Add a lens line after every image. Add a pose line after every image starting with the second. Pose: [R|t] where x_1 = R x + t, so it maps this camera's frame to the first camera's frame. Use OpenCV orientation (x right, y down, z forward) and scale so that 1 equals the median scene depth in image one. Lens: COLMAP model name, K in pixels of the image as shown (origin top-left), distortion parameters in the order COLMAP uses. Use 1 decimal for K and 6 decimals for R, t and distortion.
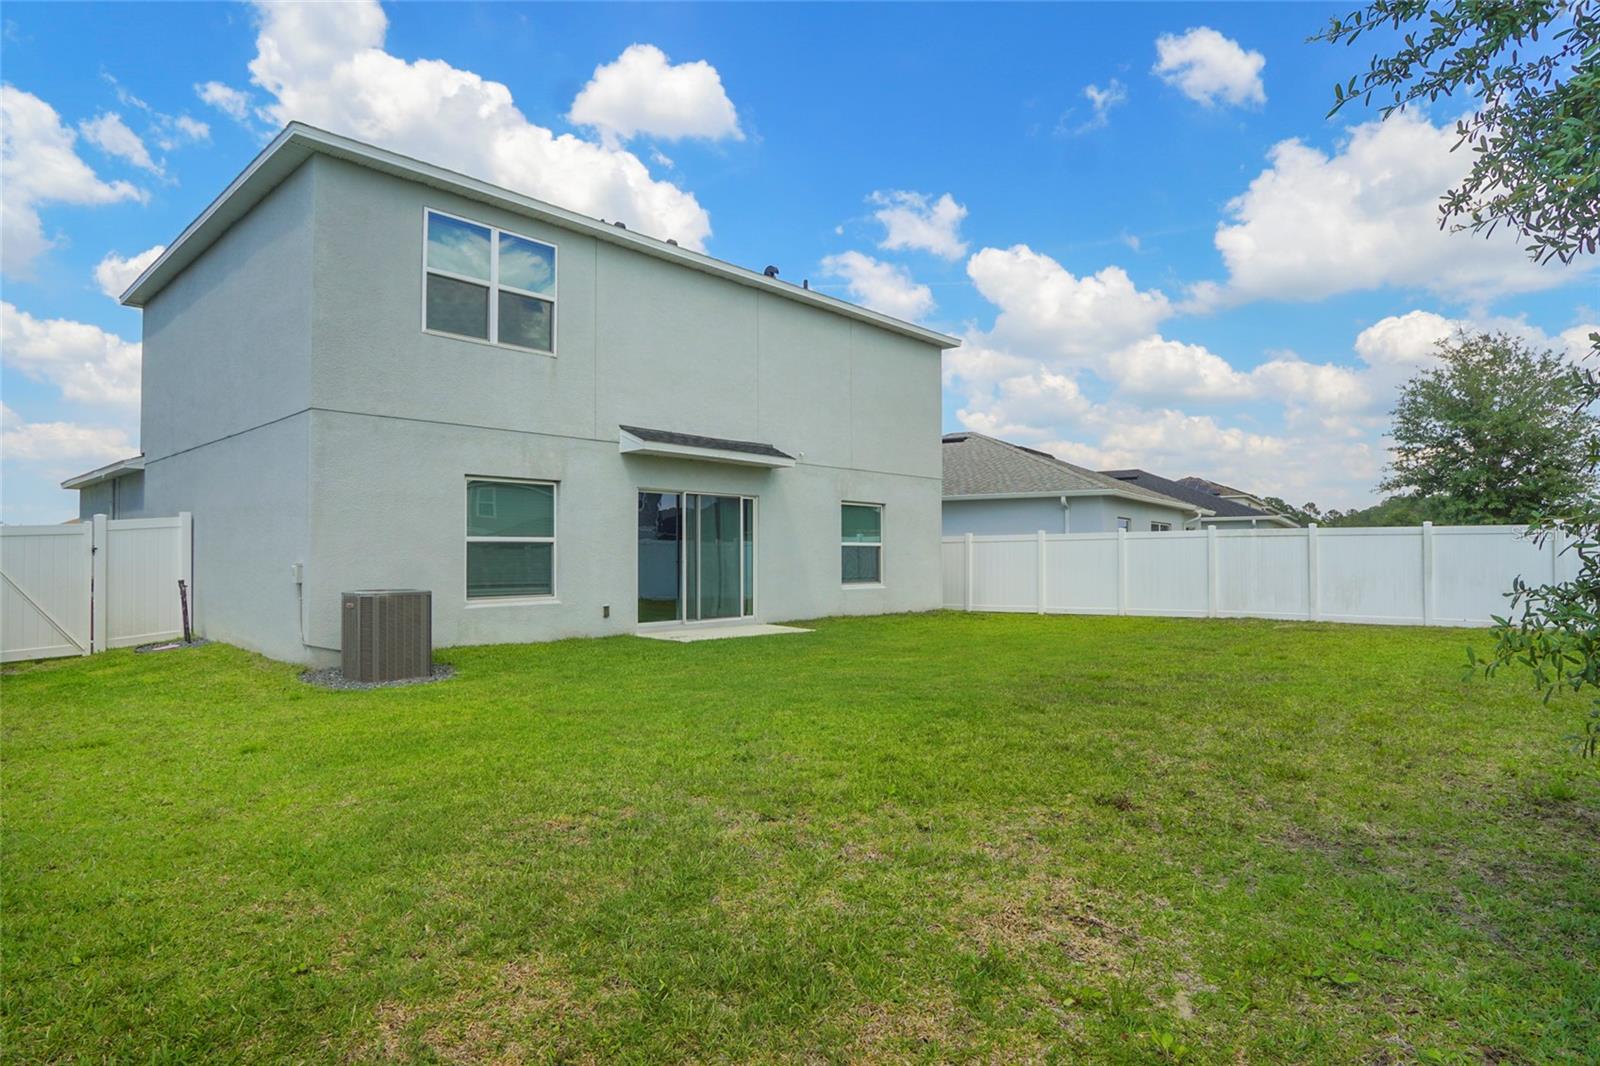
lens RADIAL K [[872.0, 0, 808.5], [0, 872.0, 538.7], [0, 0, 1]] dist [-0.031425, 0.008718]
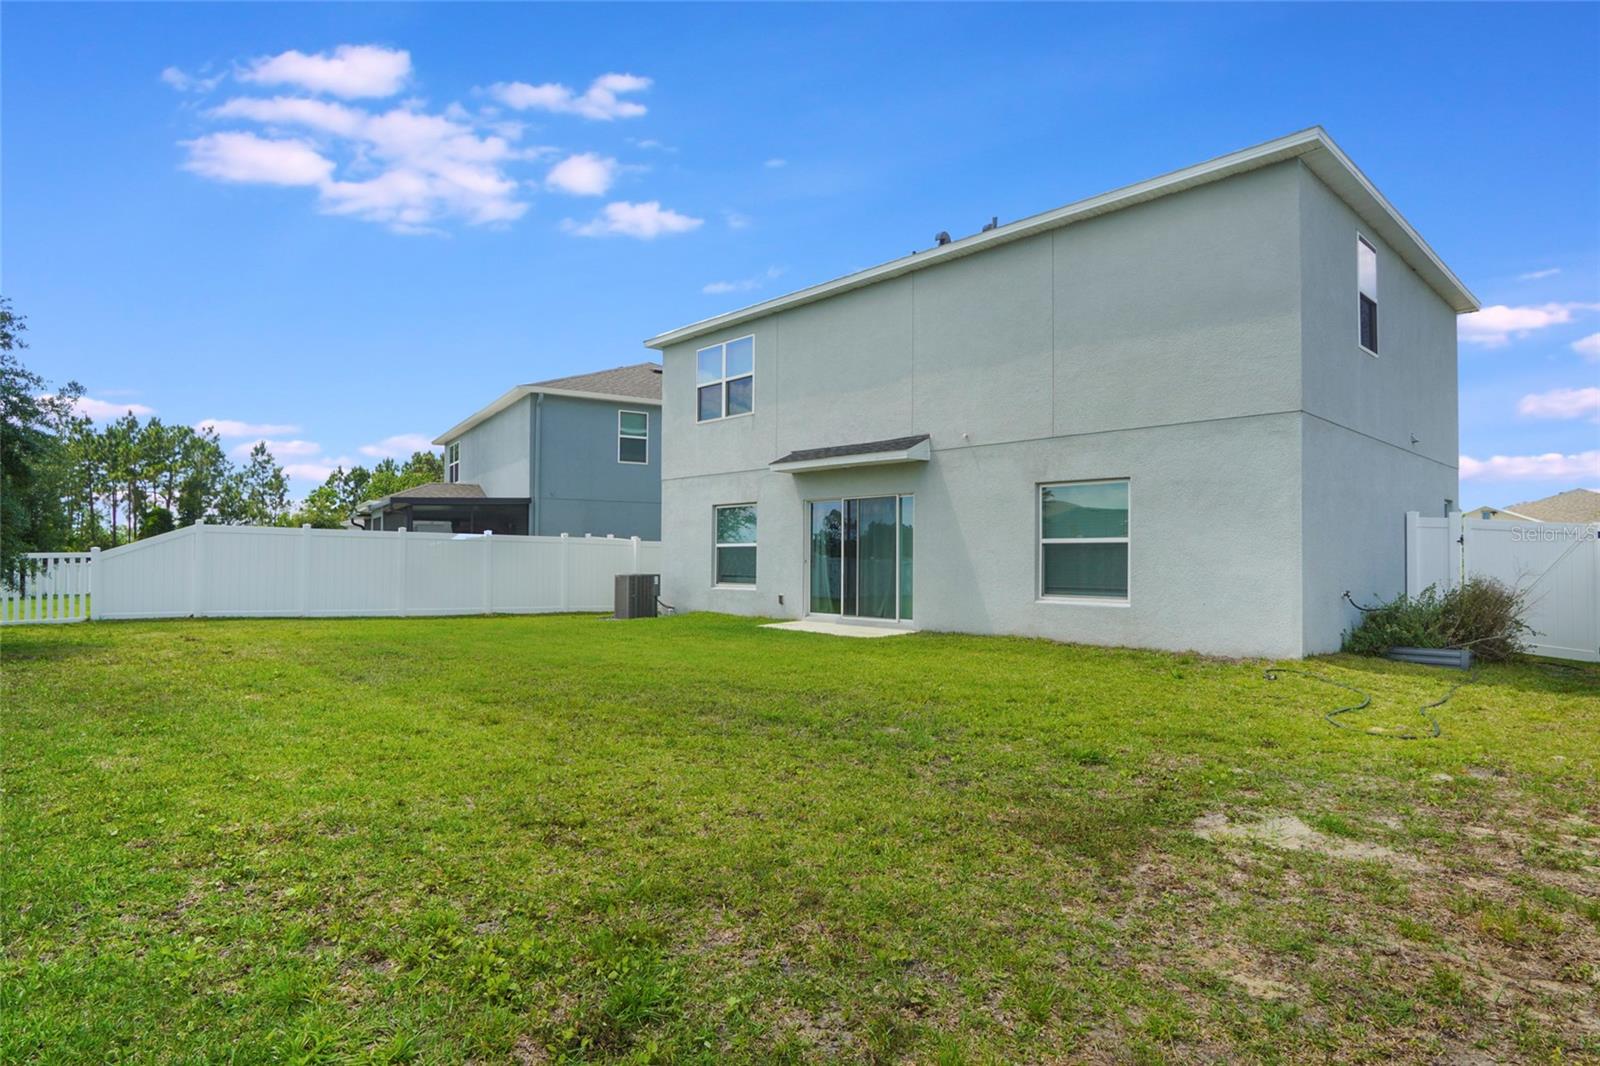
lens RADIAL K [[872.0, 0, 803.4], [0, 872.0, 540.6], [0, 0, 1]] dist [-0.031425, 0.008718]
pose [[-0.074639, -0.017611, -0.997055, 0.889482], [0.018844, 0.999641, -0.019067, 0.018115], [0.997033, -0.020211, -0.074280, 0.954497]]
